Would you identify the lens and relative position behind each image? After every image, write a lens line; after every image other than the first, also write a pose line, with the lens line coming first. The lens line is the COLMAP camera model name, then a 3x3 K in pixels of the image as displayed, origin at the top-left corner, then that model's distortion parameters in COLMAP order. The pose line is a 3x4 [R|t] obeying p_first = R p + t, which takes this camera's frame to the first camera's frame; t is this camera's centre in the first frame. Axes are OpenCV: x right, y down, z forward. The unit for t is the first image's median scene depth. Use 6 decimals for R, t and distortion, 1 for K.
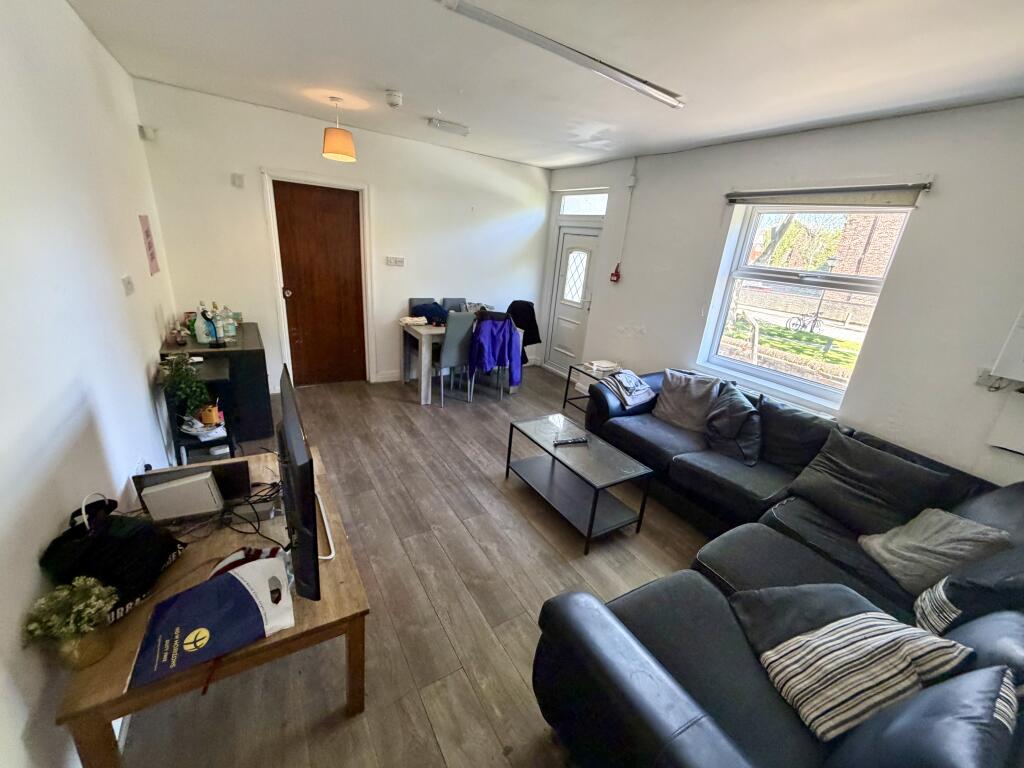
lens RADIAL K [[408.3, 0, 508.3], [0, 408.3, 385.2], [0, 0, 1]] dist [0.000590, -0.000214]
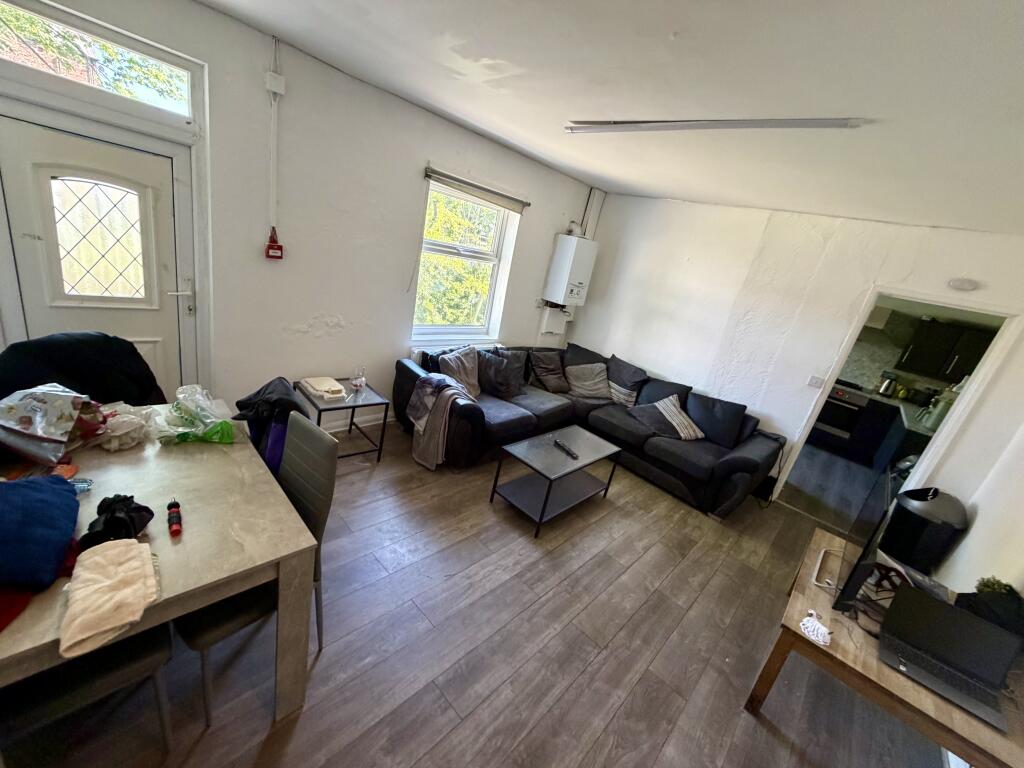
lens RADIAL K [[408.3, 0, 508.3], [0, 408.3, 385.2], [0, 0, 1]] dist [0.000590, -0.000214]
pose [[-0.230048, -0.437855, 0.869115, -0.601735], [0.103276, 0.877041, 0.469184, -0.473193], [-0.967684, 0.197694, -0.156541, 1.120711]]
